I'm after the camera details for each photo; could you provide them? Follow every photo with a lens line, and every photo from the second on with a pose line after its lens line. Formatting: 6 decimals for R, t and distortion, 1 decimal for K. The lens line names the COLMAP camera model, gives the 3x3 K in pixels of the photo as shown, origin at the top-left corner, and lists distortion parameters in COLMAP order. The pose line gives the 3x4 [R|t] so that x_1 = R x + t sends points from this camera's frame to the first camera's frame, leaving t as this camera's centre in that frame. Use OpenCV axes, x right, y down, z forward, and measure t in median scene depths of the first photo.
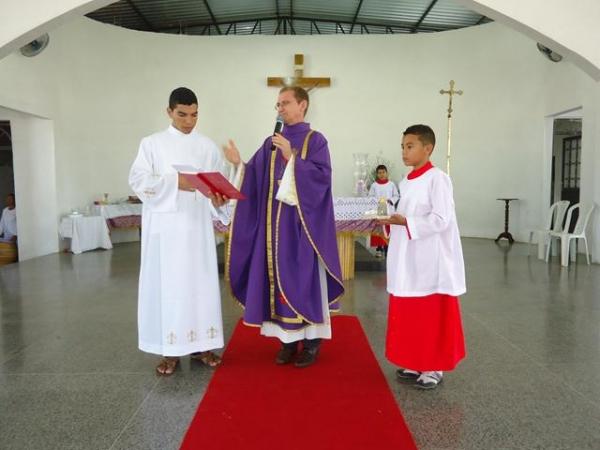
lens RADIAL K [[448.9, 0, 300.0], [0, 448.9, 225.0], [0, 0, 1]] dist [0.005855, 0.002665]
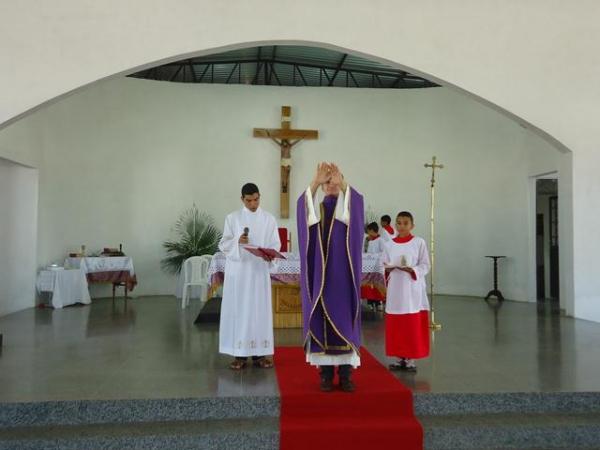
lens RADIAL K [[593.7, 0, 300.0], [0, 593.7, 225.0], [0, 0, 1]] dist [0.066761, -0.010531]
pose [[0.996790, 0.016549, 0.078333, -0.084370], [-0.008239, 0.994412, -0.105247, 0.017806], [-0.079637, 0.104263, 0.991356, -0.318879]]
